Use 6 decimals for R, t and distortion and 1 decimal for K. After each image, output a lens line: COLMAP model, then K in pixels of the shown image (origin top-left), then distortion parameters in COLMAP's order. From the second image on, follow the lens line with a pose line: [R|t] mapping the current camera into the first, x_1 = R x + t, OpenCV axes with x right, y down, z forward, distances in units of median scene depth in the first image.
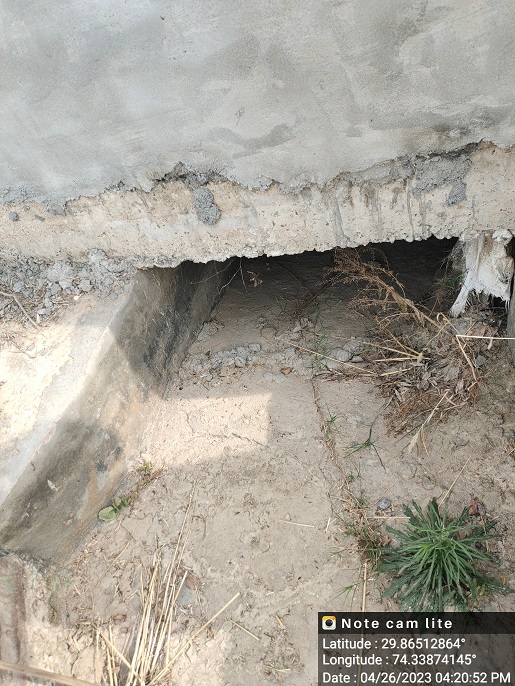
lens RADIAL K [[517.2, 0, 255.8], [0, 517.2, 342.6], [0, 0, 1]] dist [-0.004825, -0.022196]
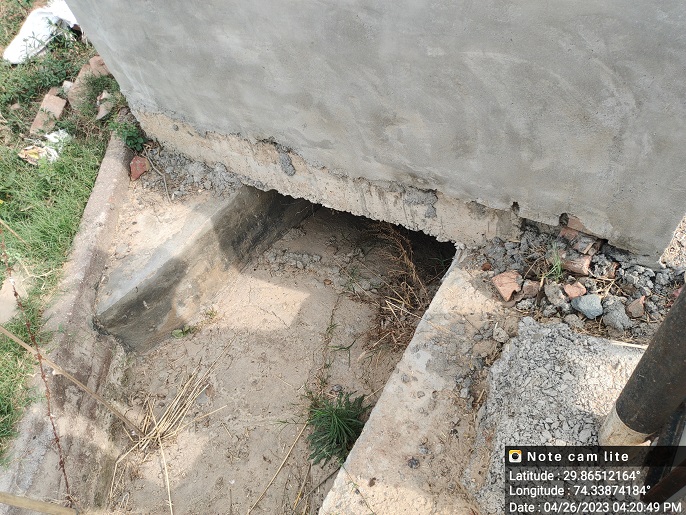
lens RADIAL K [[517.2, 0, 343.8], [0, 517.2, 260.0], [0, 0, 1]] dist [-0.004825, -0.022196]
pose [[0.938012, 0.319111, -0.135284, 0.336752], [-0.307253, 0.946197, 0.101523, -0.195363], [0.160402, -0.053663, 0.985592, -0.450257]]
